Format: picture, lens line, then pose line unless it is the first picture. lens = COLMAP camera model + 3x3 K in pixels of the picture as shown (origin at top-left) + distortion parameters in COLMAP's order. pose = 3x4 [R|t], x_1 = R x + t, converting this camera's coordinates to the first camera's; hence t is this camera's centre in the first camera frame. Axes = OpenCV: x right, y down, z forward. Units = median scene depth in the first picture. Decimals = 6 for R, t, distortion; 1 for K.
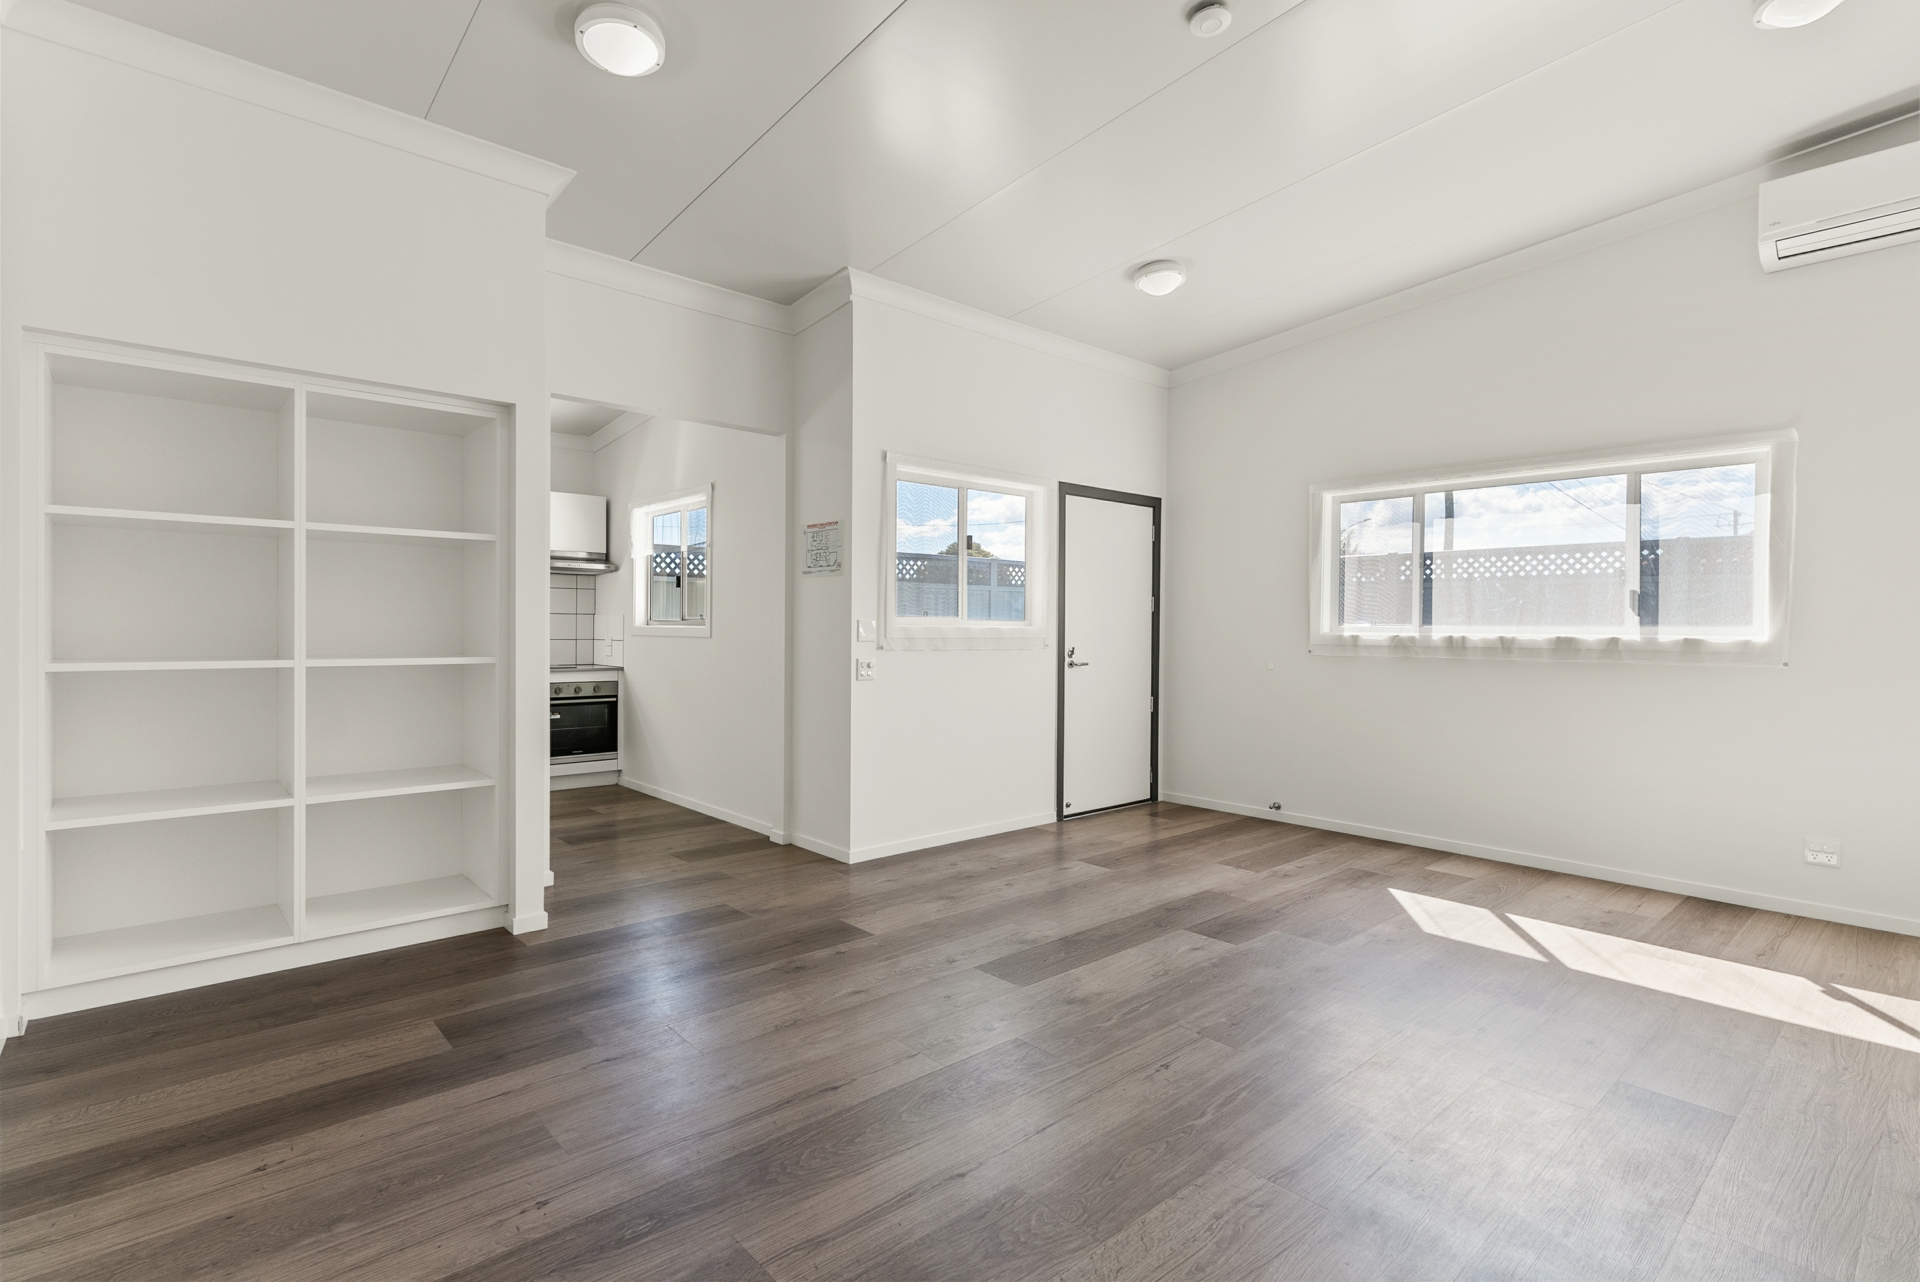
lens RADIAL K [[913.0, 0, 958.0], [0, 913.0, 638.0], [0, 0, 1]] dist [0.000741, -0.000616]
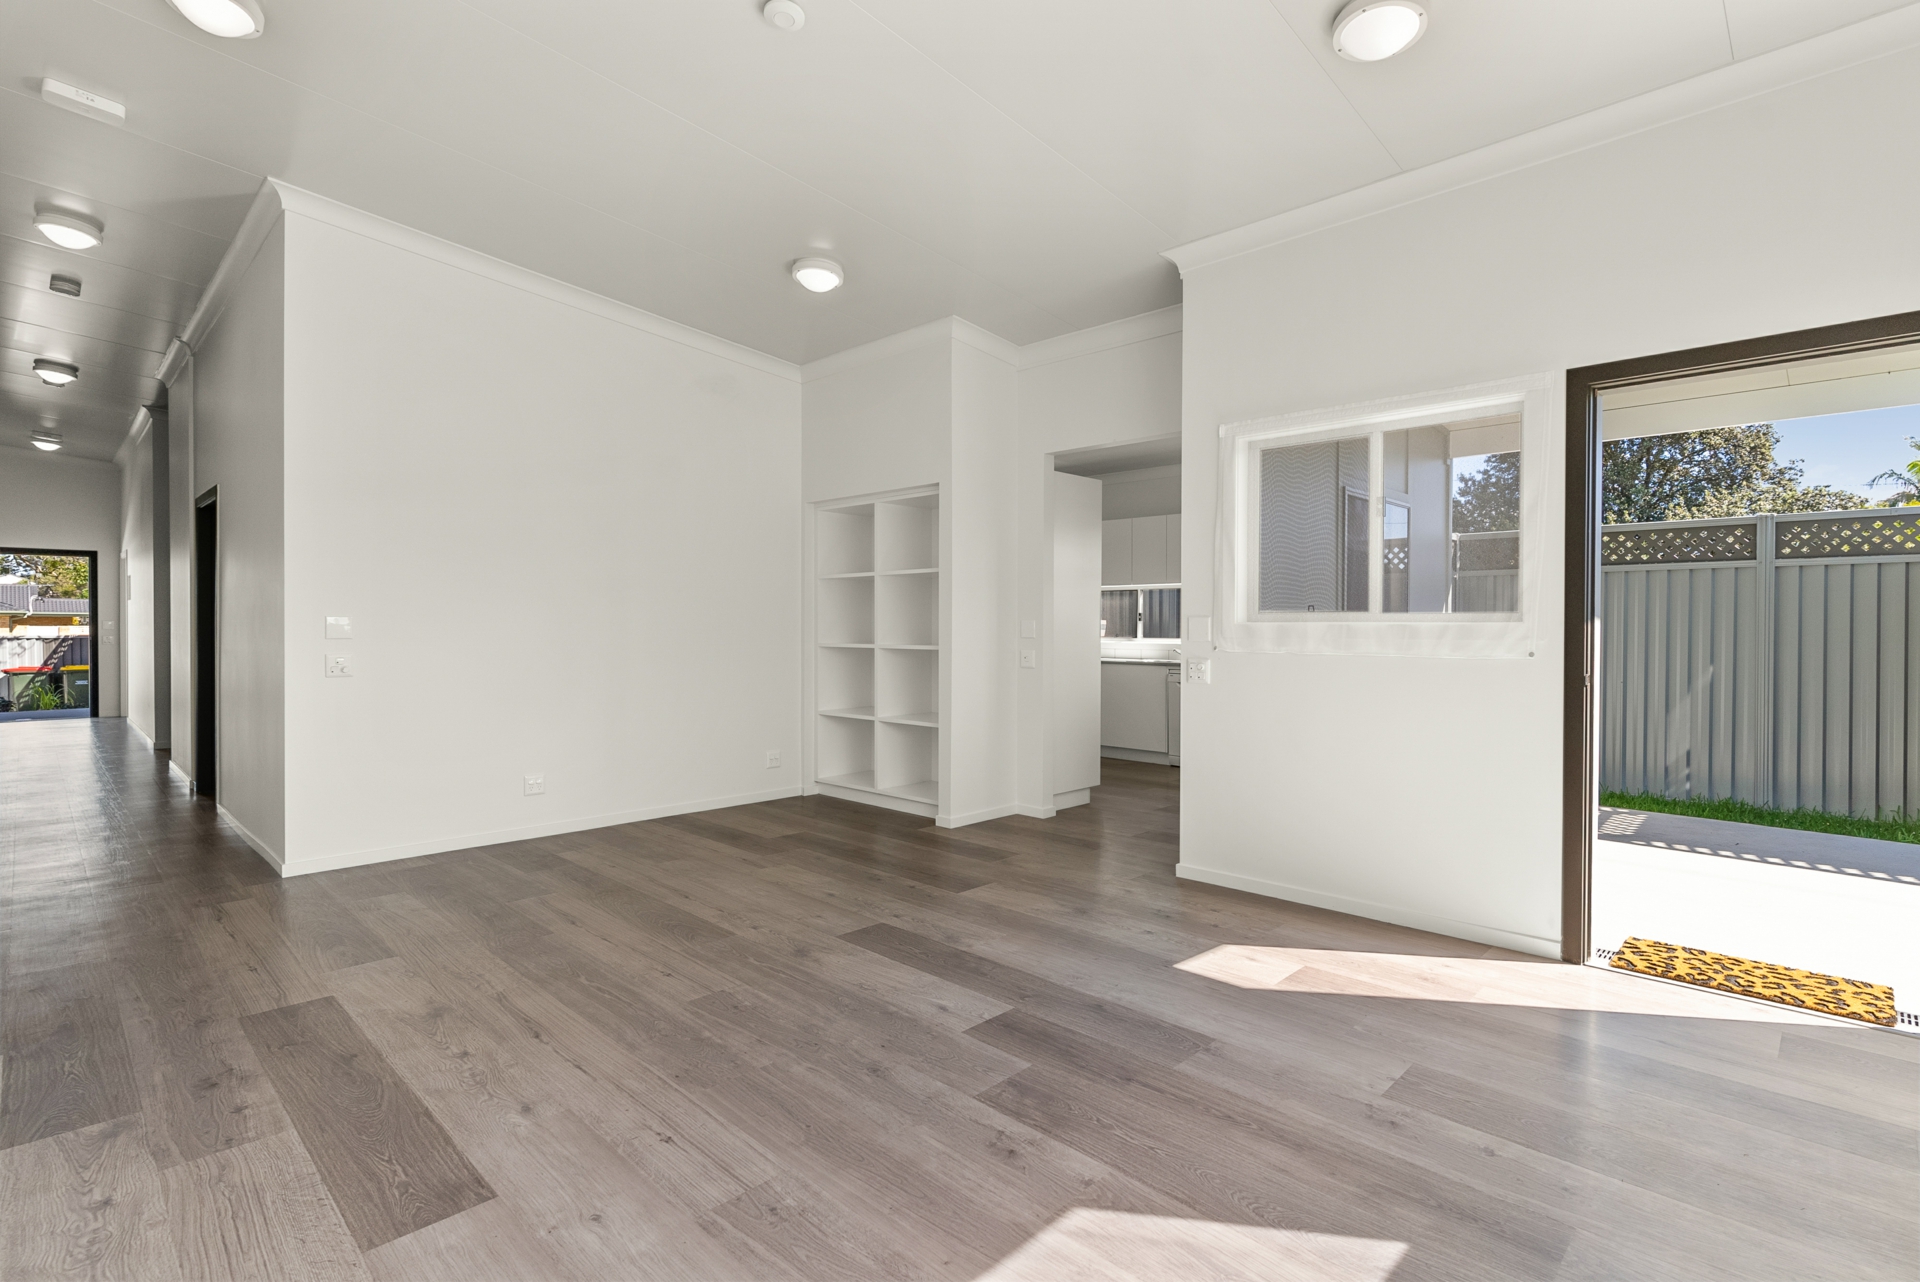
lens RADIAL K [[913.0, 0, 958.0], [0, 913.0, 637.2], [0, 0, 1]] dist [0.000741, -0.000616]
pose [[0.062917, 0.005173, -0.998005, 1.069932], [-0.012975, 0.999906, 0.004365, -0.001955], [0.997934, 0.012674, 0.062978, 0.938802]]
